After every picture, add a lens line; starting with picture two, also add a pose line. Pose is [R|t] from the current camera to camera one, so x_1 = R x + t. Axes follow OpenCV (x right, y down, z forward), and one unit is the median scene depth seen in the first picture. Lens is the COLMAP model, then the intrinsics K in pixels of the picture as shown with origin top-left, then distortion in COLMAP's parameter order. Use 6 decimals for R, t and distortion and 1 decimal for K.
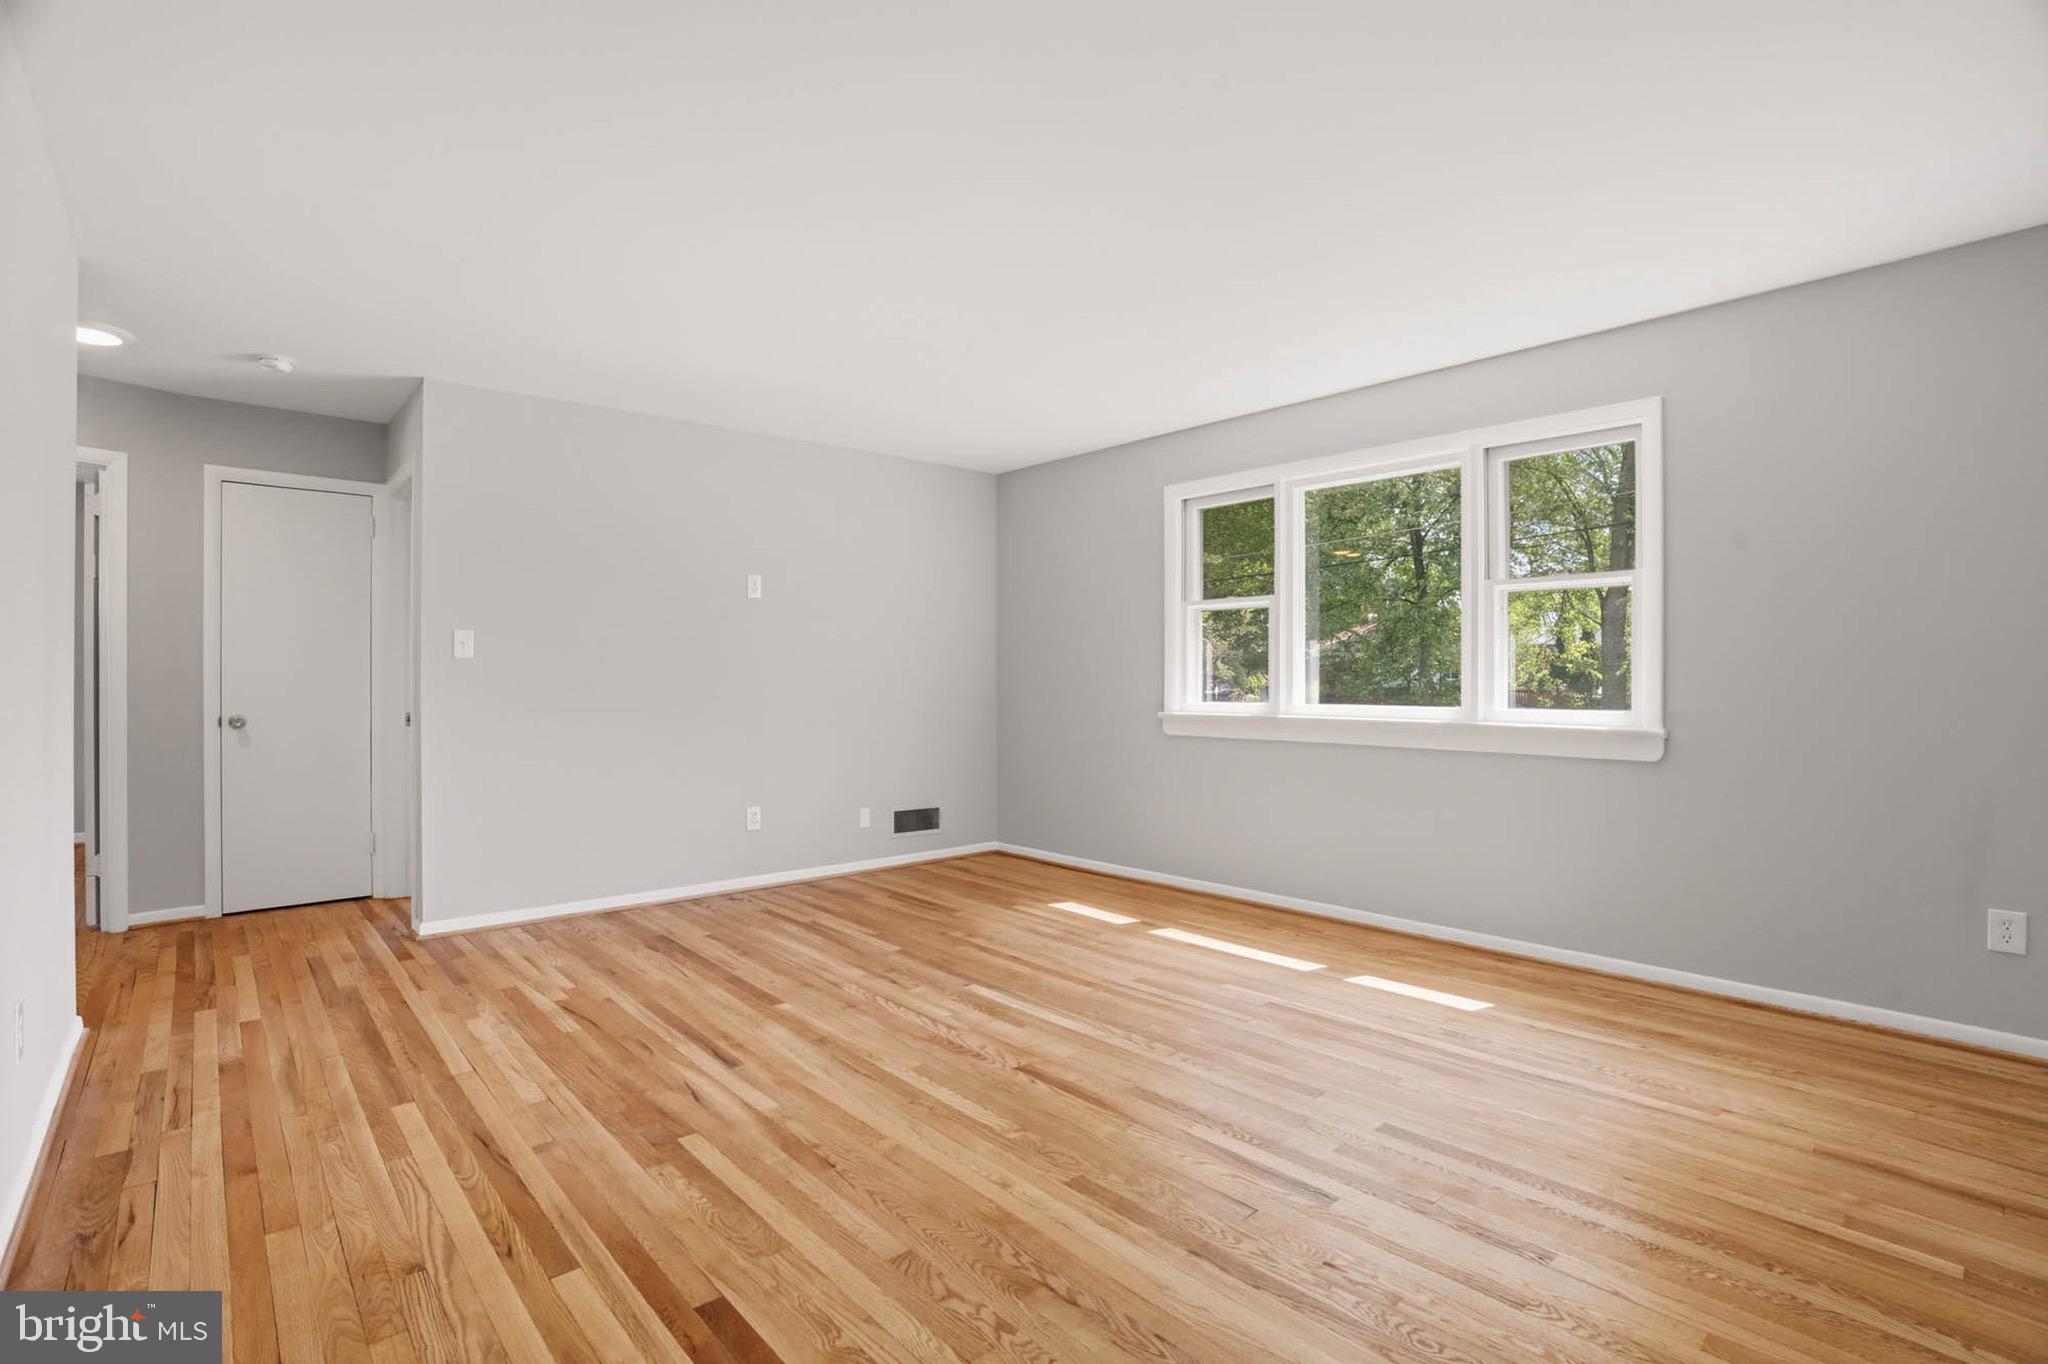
lens RADIAL K [[965.2, 0, 1011.5], [0, 965.2, 691.8], [0, 0, 1]] dist [-0.042083, 0.010236]
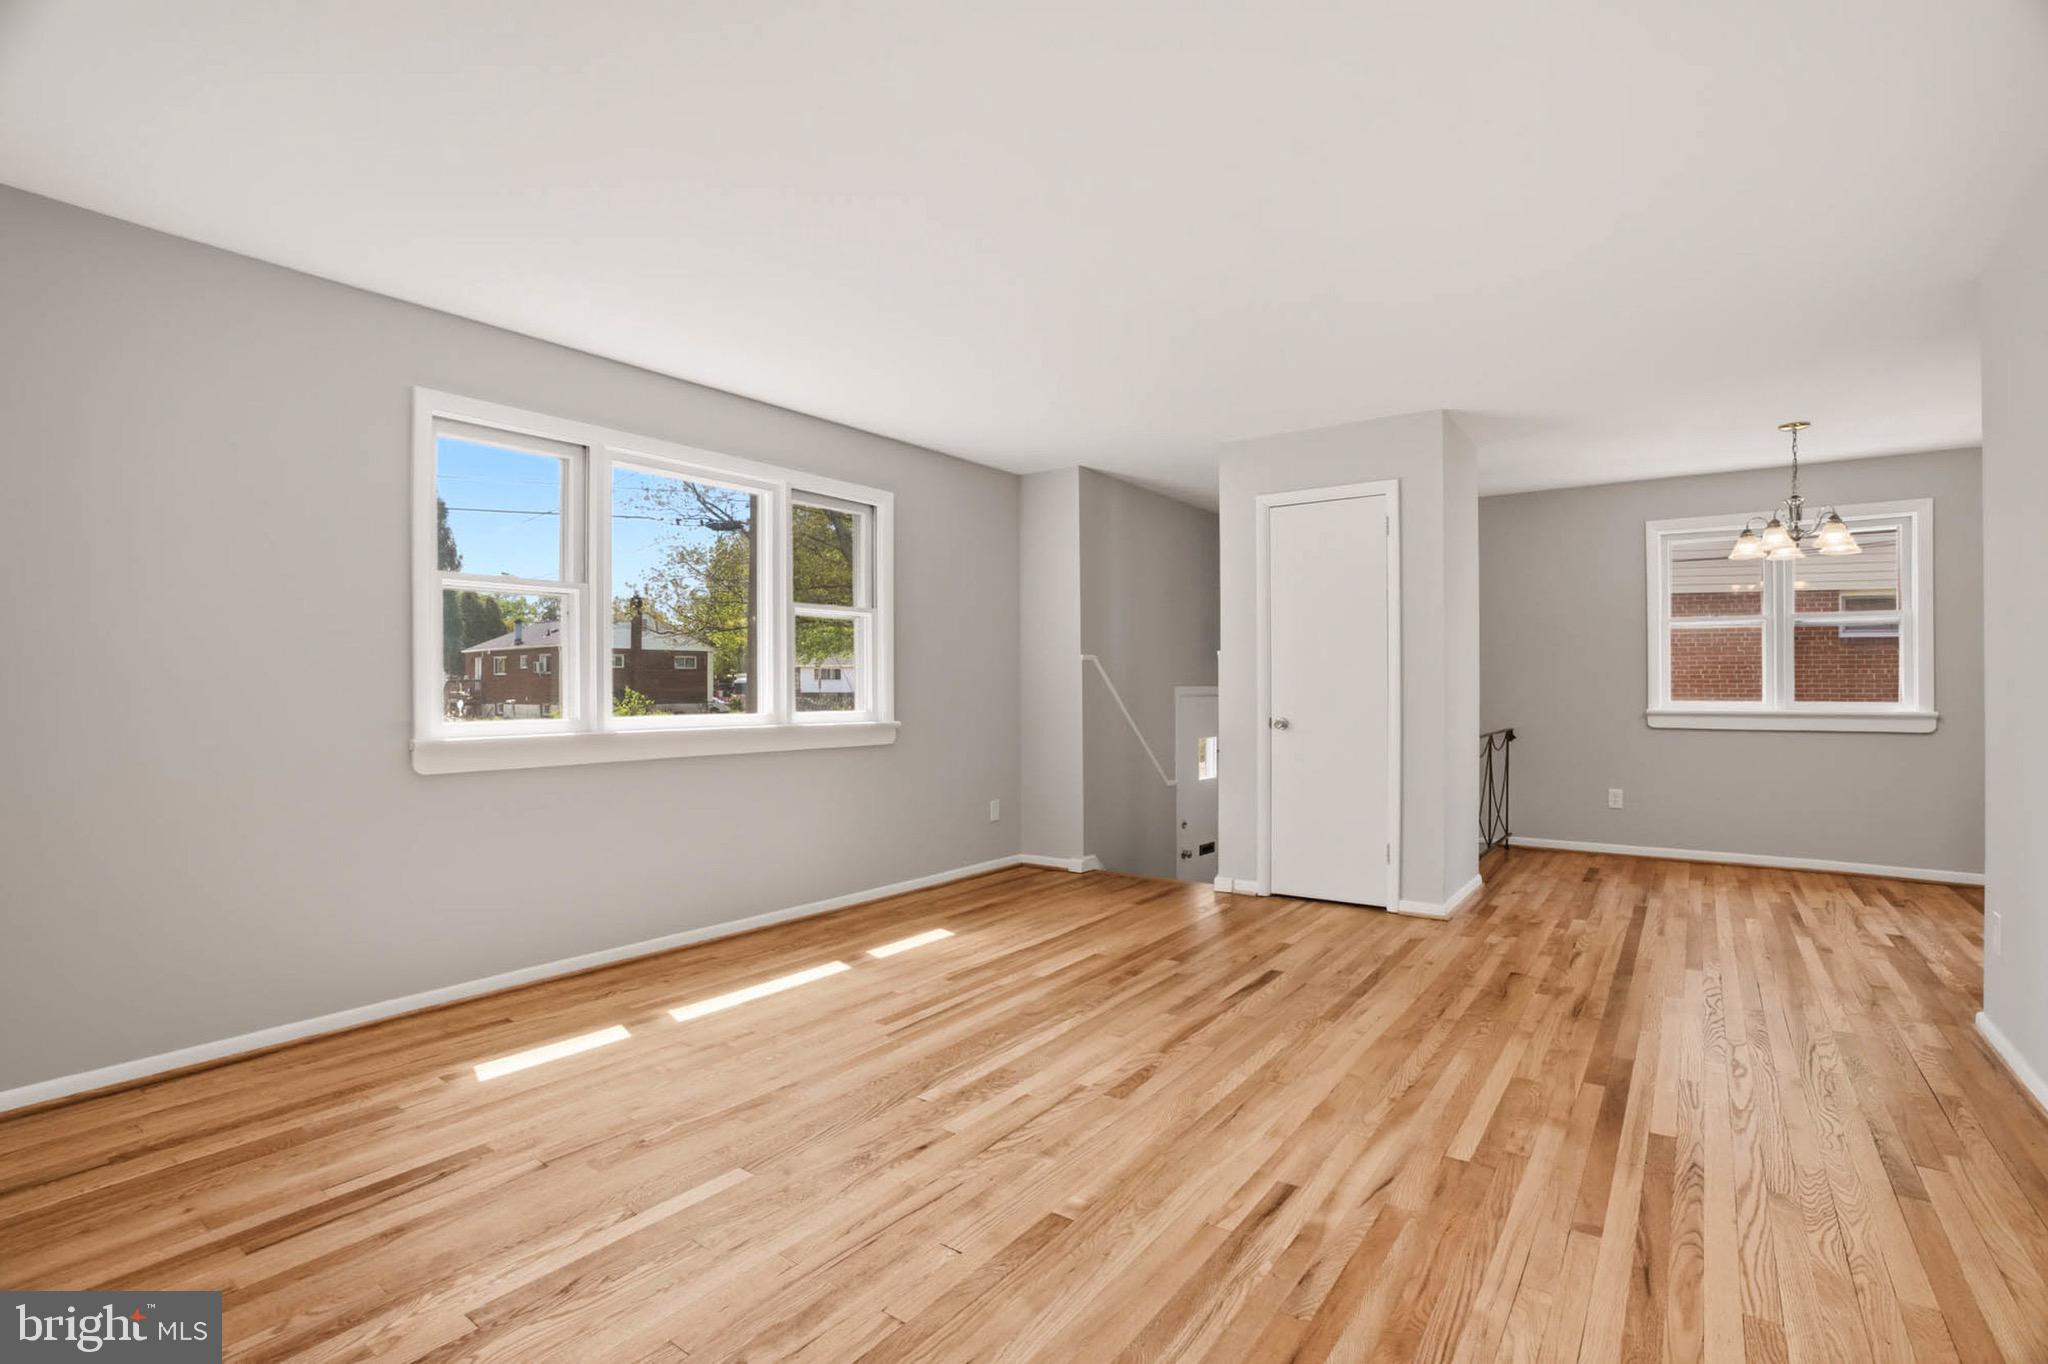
lens RADIAL K [[965.2, 0, 1006.7], [0, 965.2, 693.8], [0, 0, 1]] dist [-0.042083, 0.010236]
pose [[-0.228177, 0.002415, 0.973617, -1.140787], [0.011087, 0.999939, 0.000118, -0.009110], [-0.973557, 0.010821, -0.228190, 1.613716]]
